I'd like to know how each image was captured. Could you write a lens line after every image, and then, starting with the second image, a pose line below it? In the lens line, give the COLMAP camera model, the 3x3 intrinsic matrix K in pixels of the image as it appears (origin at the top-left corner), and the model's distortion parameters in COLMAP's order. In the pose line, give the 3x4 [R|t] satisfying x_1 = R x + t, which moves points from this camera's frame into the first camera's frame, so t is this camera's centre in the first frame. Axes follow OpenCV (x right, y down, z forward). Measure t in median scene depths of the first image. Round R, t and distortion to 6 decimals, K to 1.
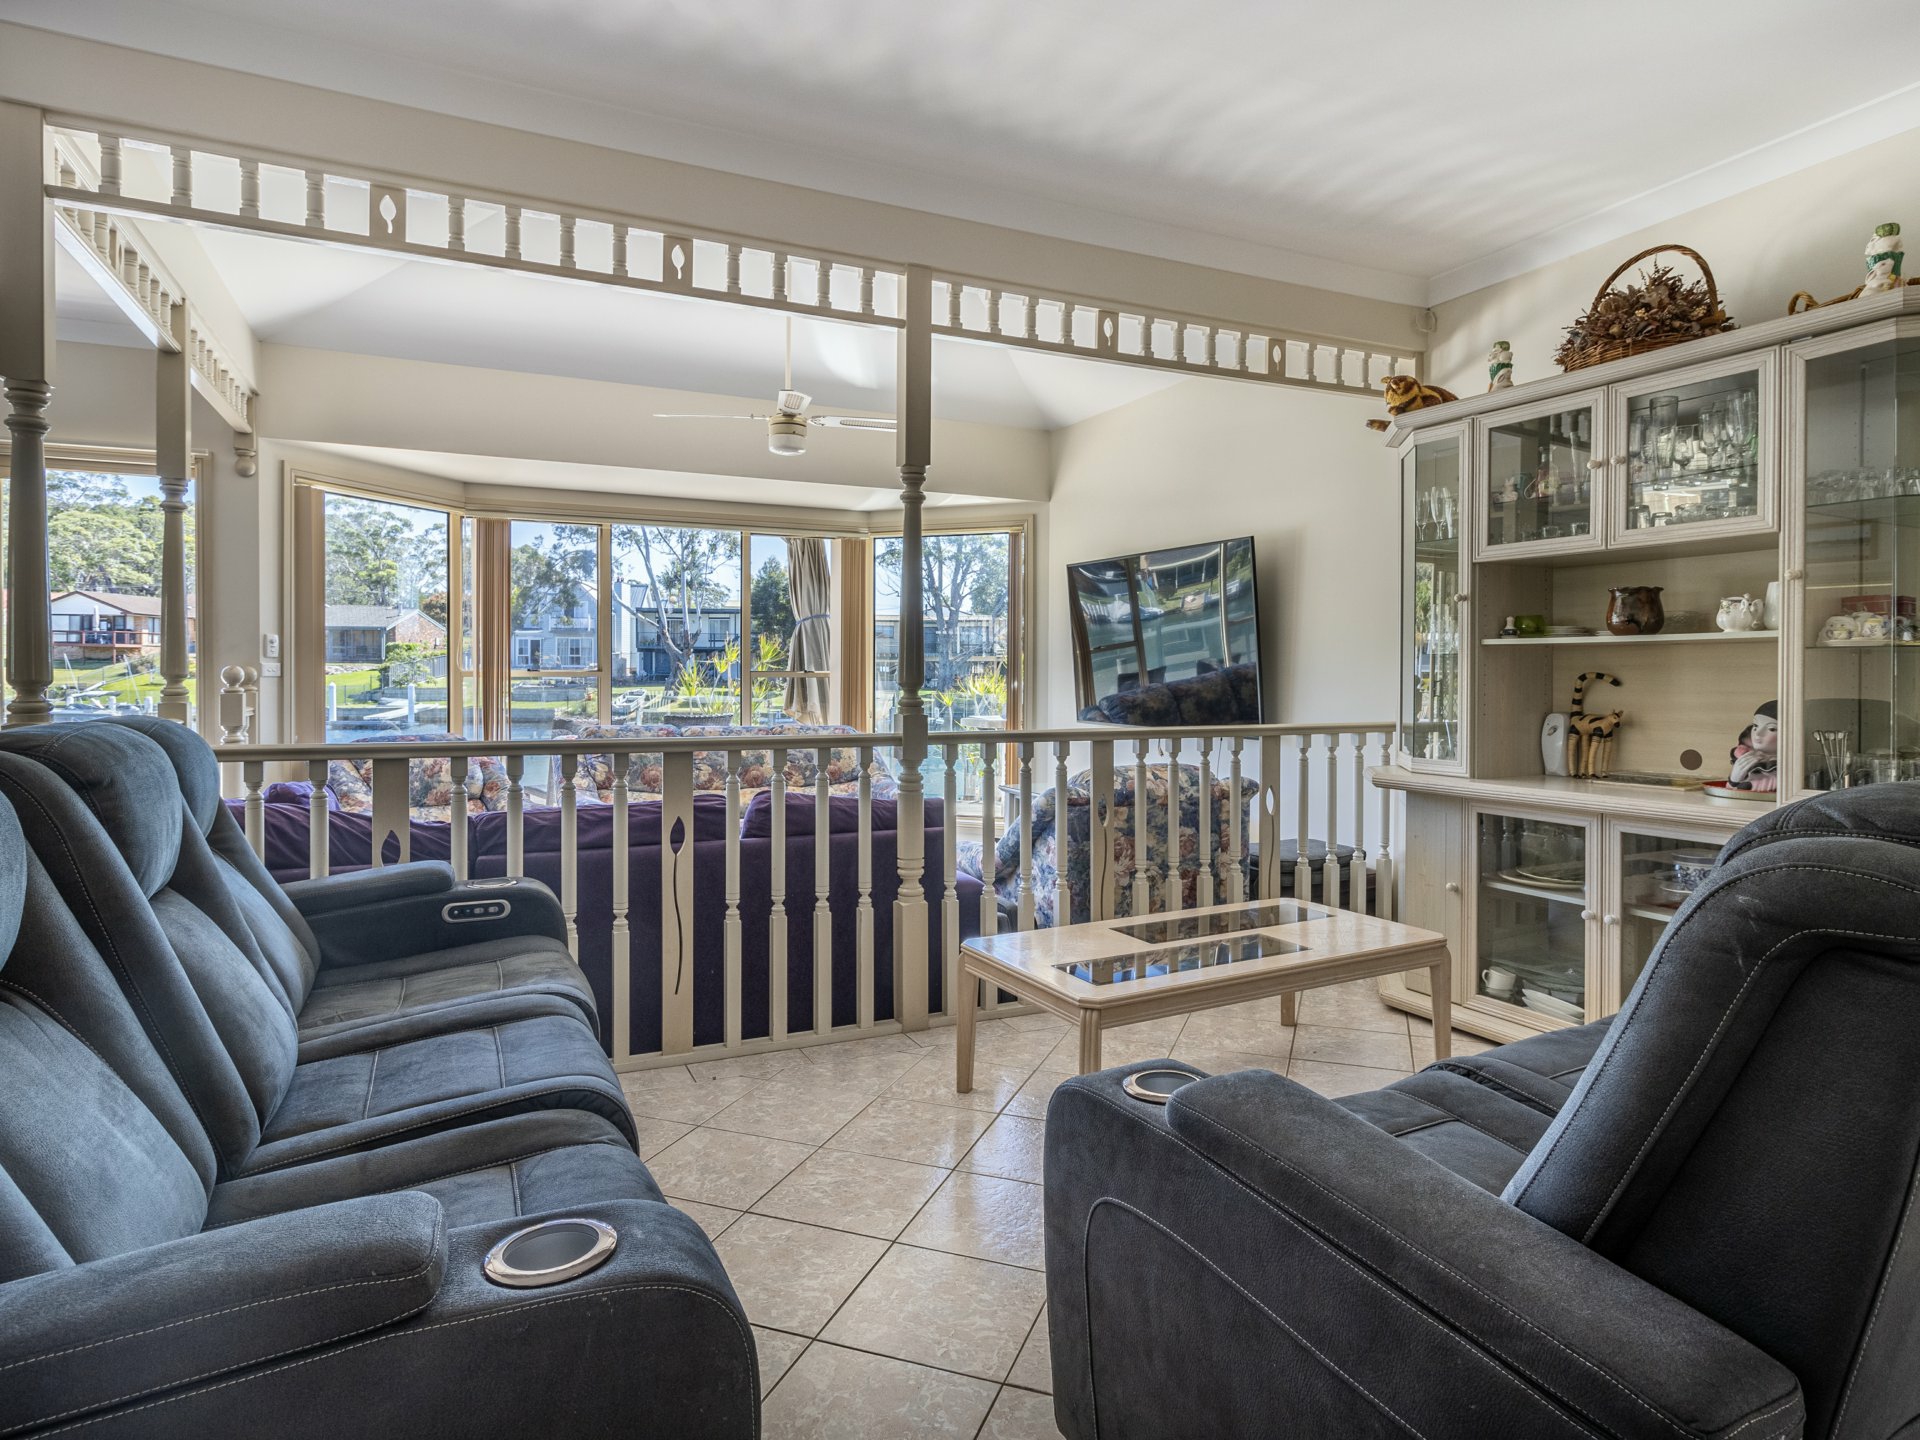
lens RADIAL K [[1048.5, 0, 965.1], [0, 1048.5, 707.5], [0, 0, 1]] dist [0.007306, 0.000790]
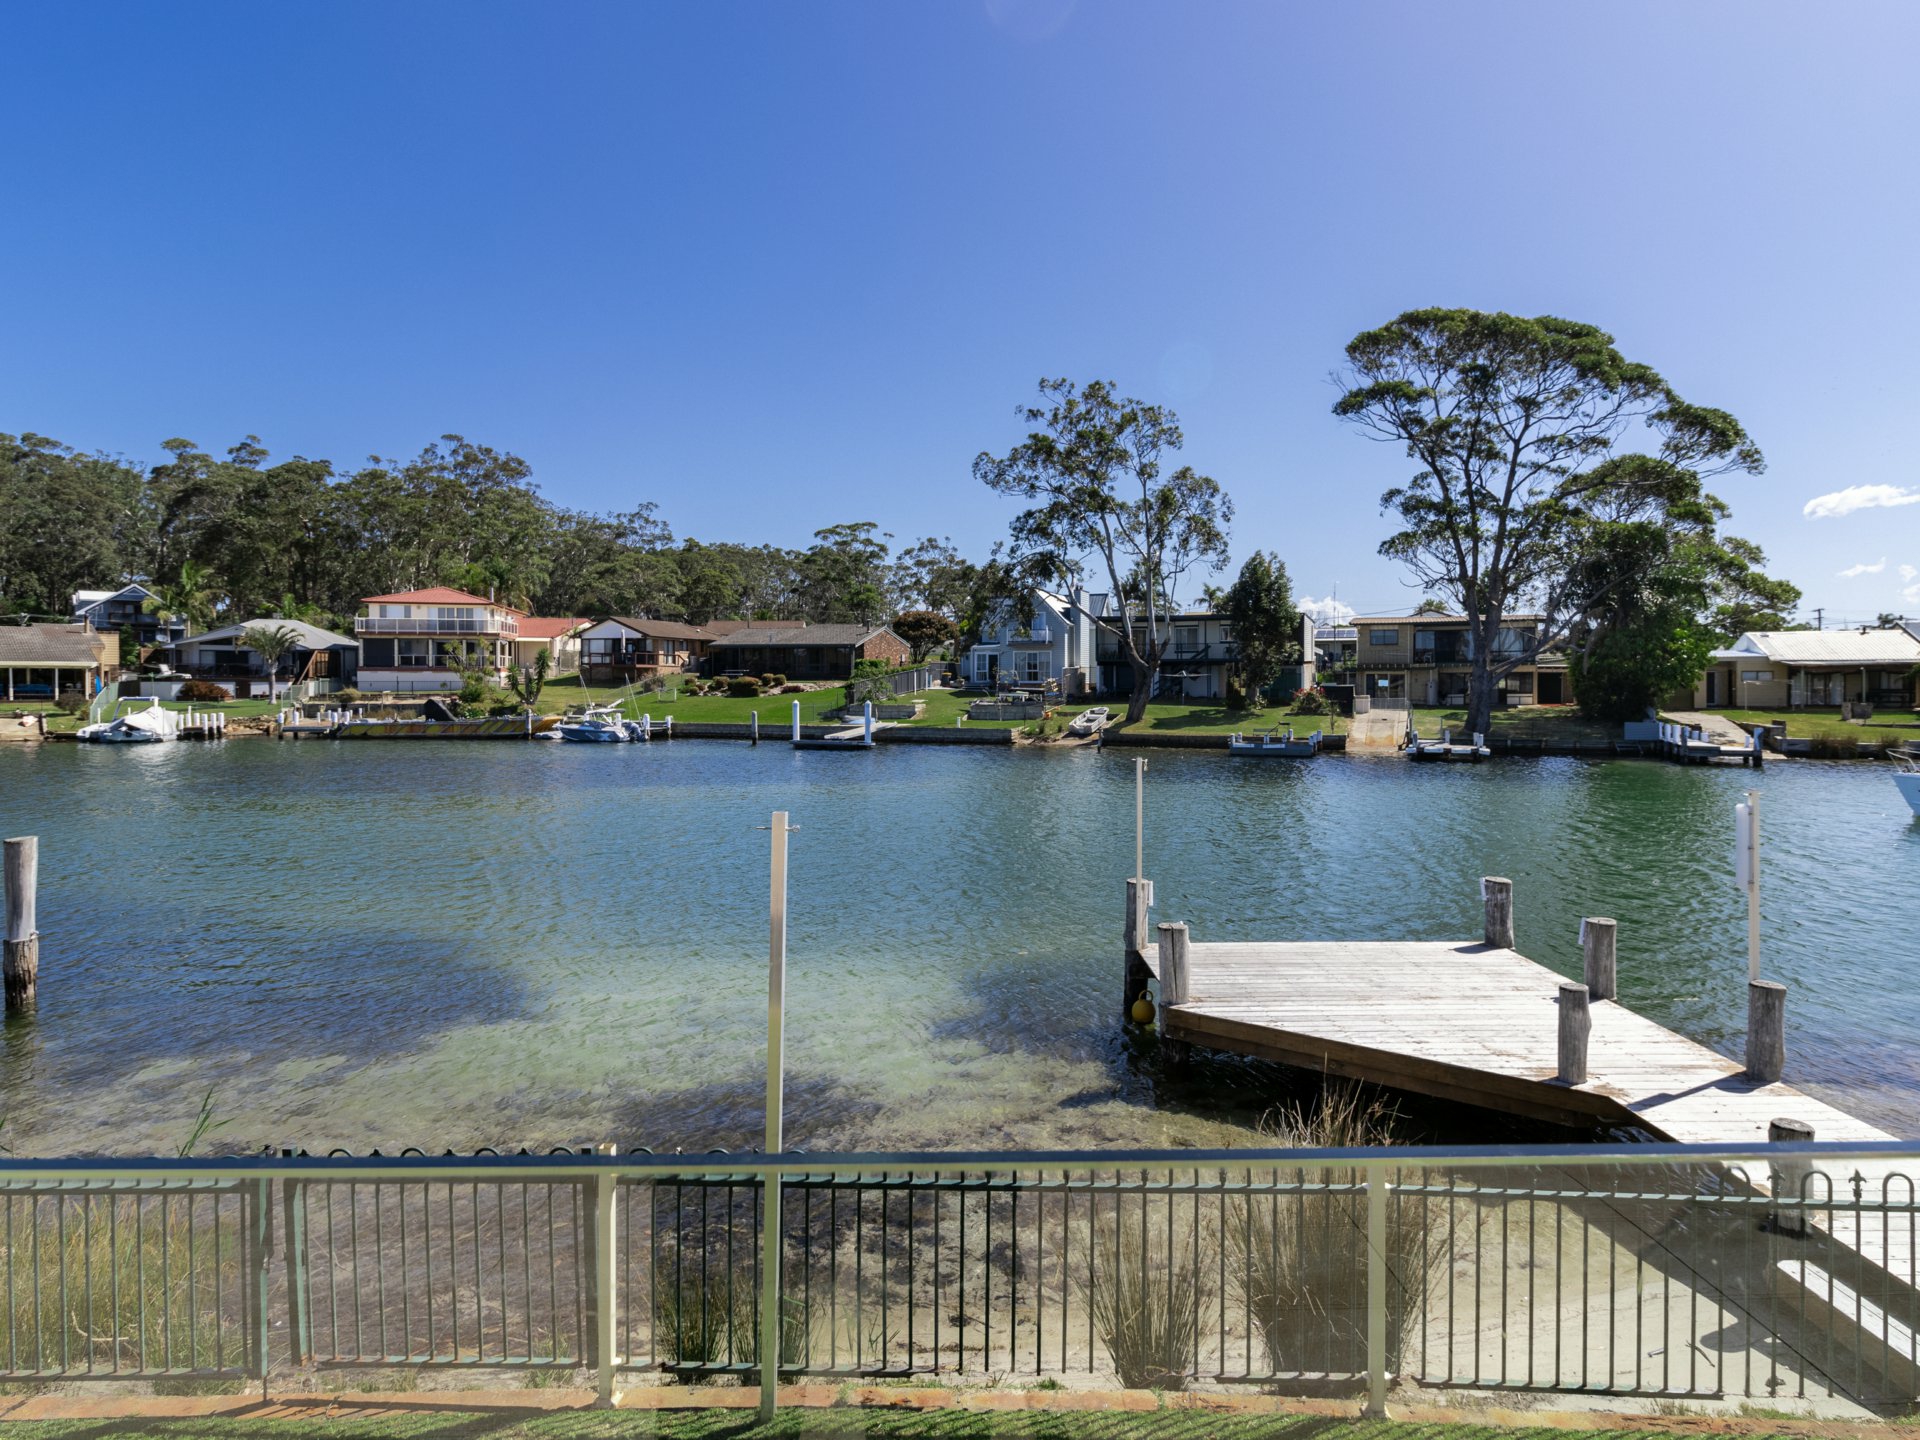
lens RADIAL K [[1048.5, 0, 958.0], [0, 1048.5, 720.6], [0, 0, 1]] dist [0.007306, 0.000790]
pose [[0.909981, 0.007171, -0.414588, -0.052580], [-0.008901, 0.999958, -0.002240, -0.002747], [0.414554, 0.005728, 0.910007, 0.145760]]
